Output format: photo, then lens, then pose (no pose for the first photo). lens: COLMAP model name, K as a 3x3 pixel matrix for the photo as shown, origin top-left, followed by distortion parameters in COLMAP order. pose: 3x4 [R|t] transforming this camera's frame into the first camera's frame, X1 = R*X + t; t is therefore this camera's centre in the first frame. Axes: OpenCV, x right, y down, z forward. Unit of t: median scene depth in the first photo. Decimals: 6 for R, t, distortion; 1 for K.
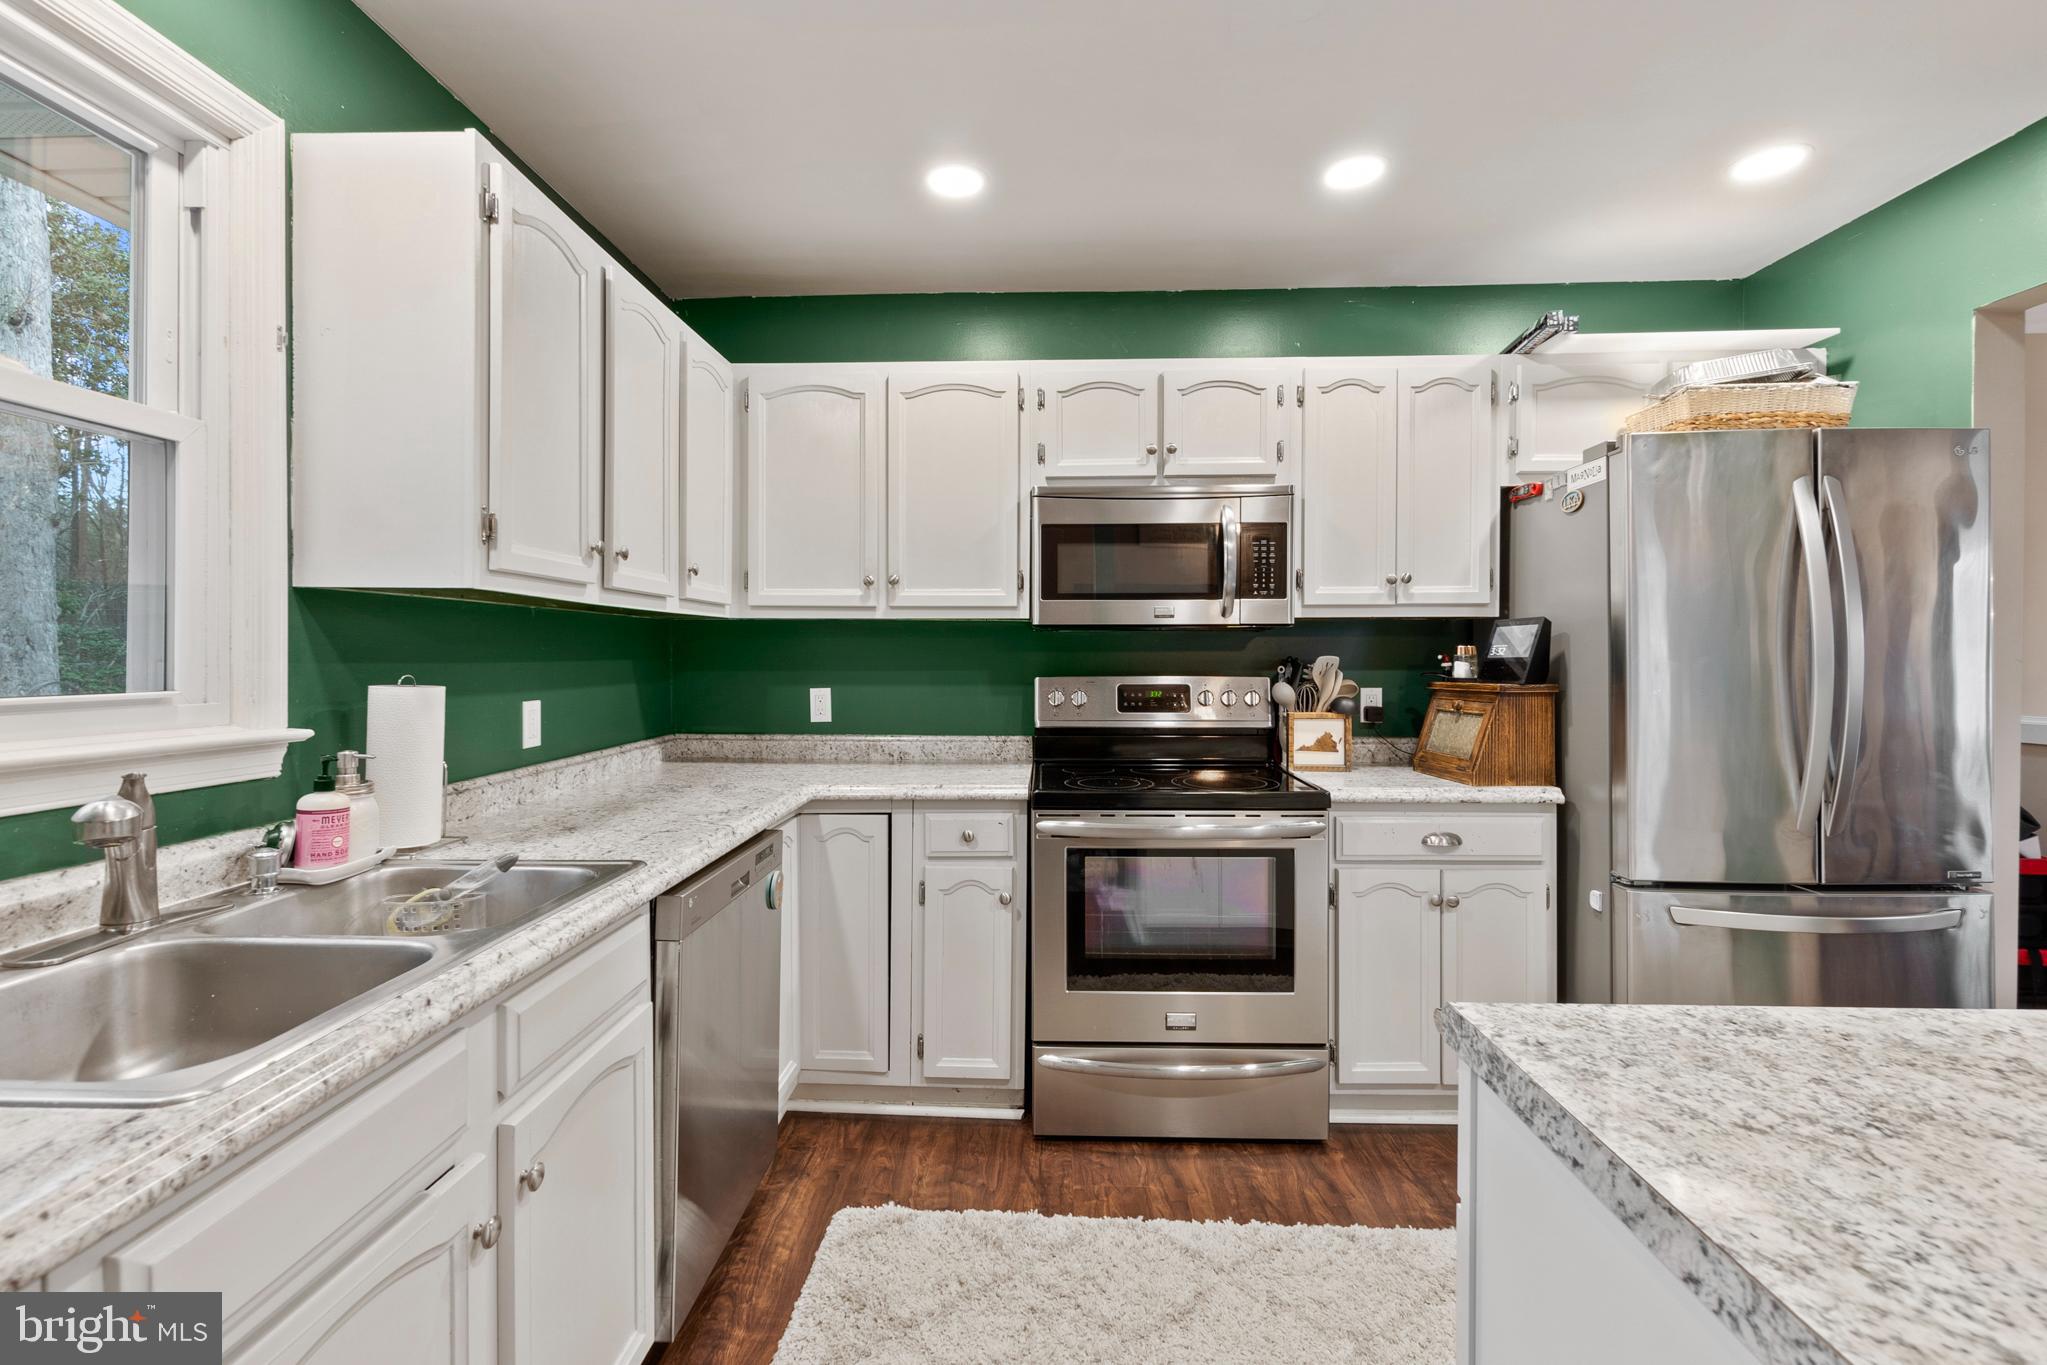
lens RADIAL K [[912.8, 0, 1023.6], [0, 912.8, 658.1], [0, 0, 1]] dist [-0.000086, -0.000144]
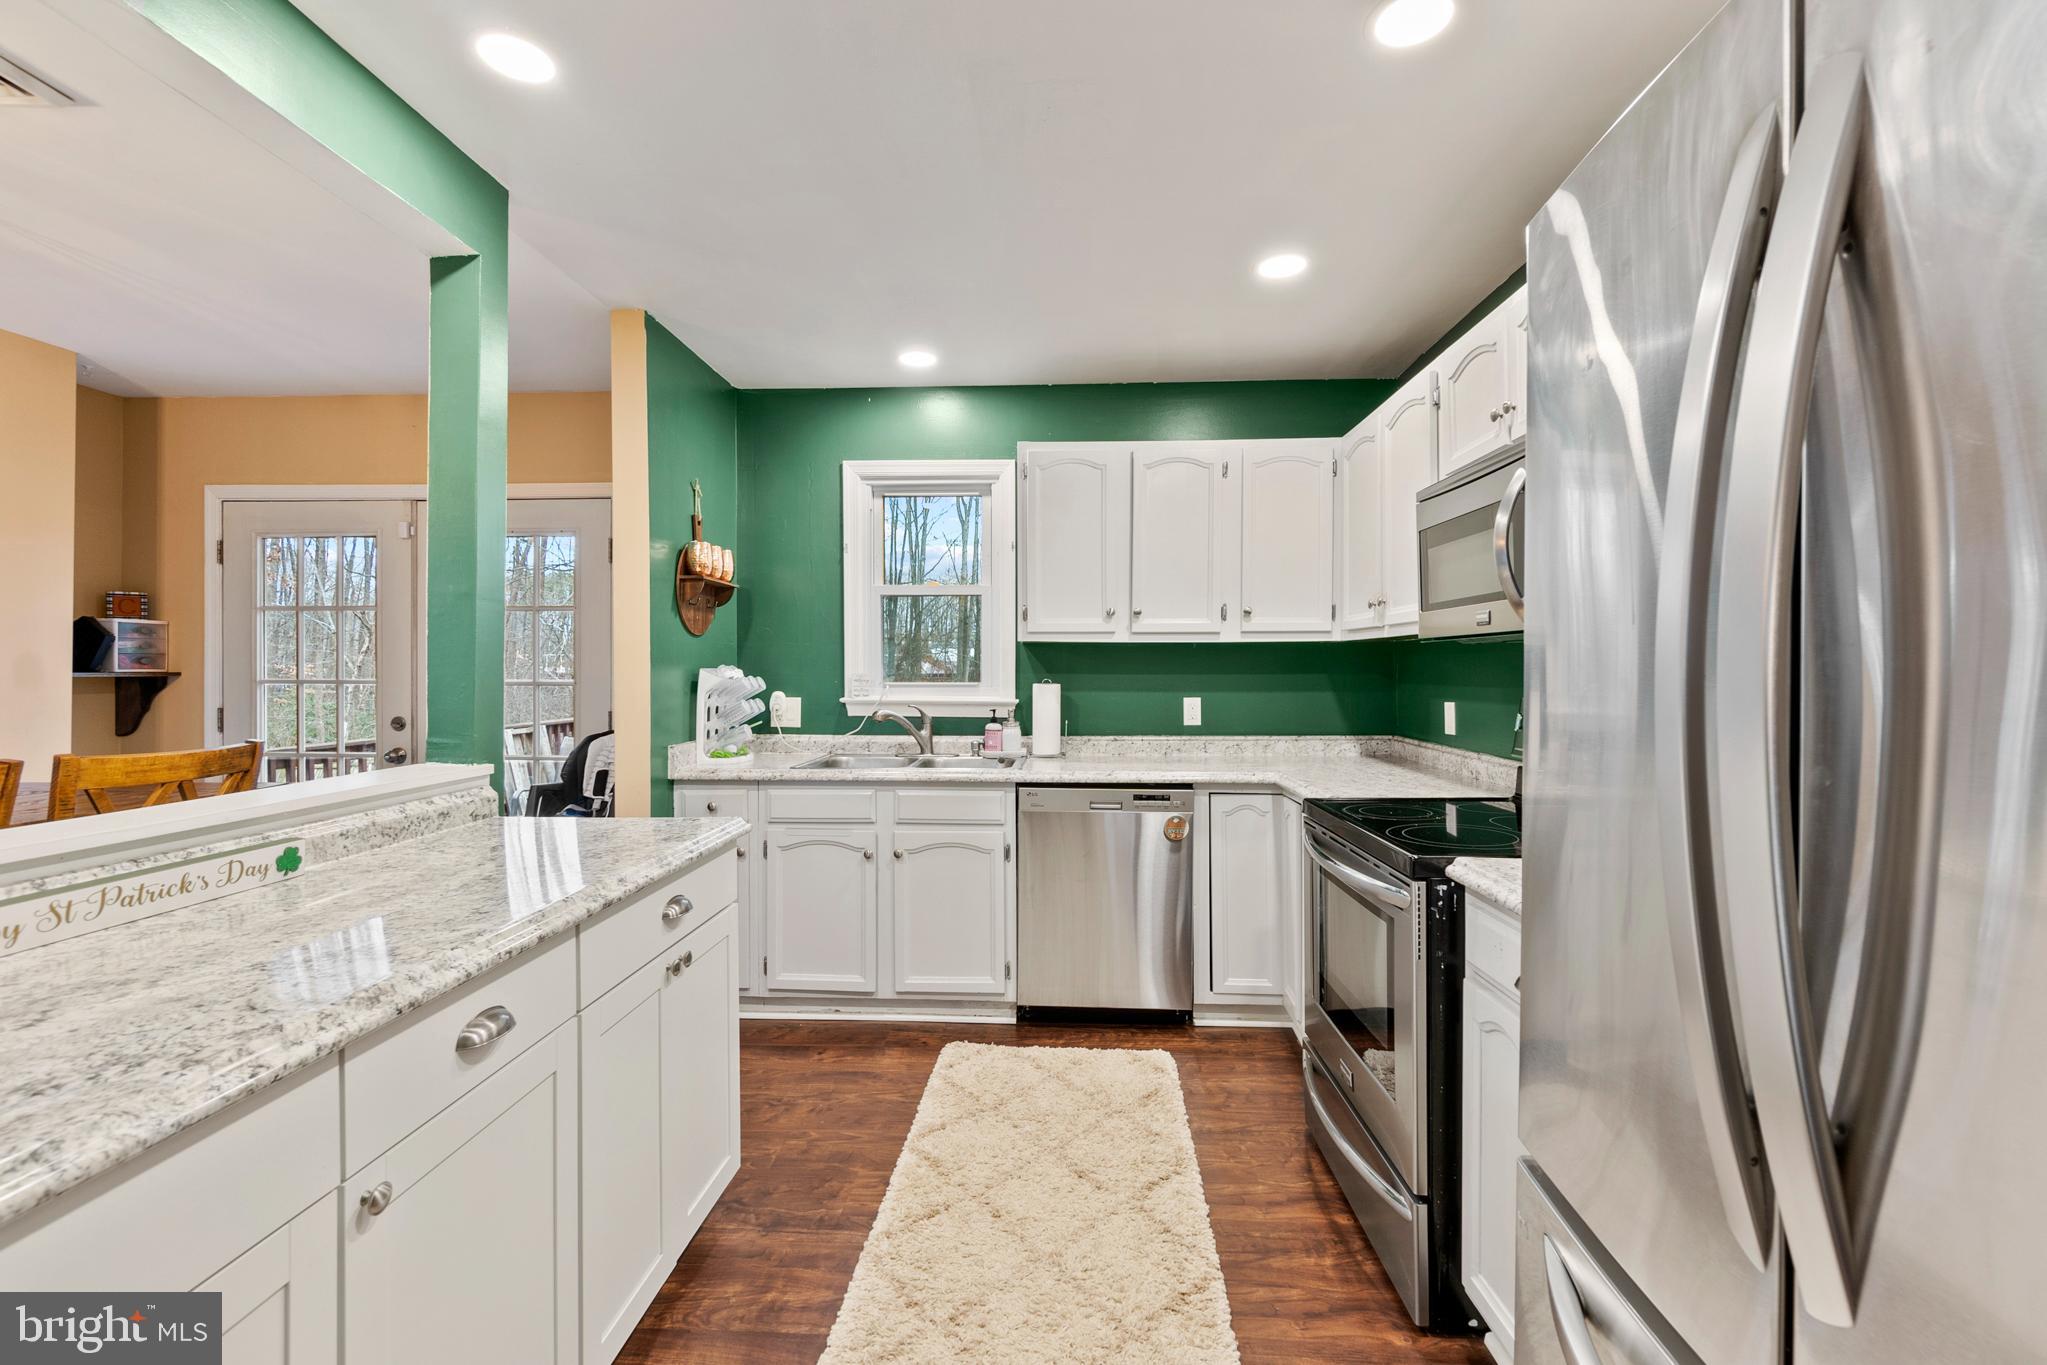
lens RADIAL K [[891.5, 0, 1018.0], [0, 891.5, 662.4], [0, 0, 1]] dist [-0.002749, -0.000267]
pose [[-0.020758, -0.006720, -0.999762, 0.951462], [-0.005431, 0.999963, -0.006608, -0.004723], [0.999770, 0.005293, -0.020794, 0.611124]]
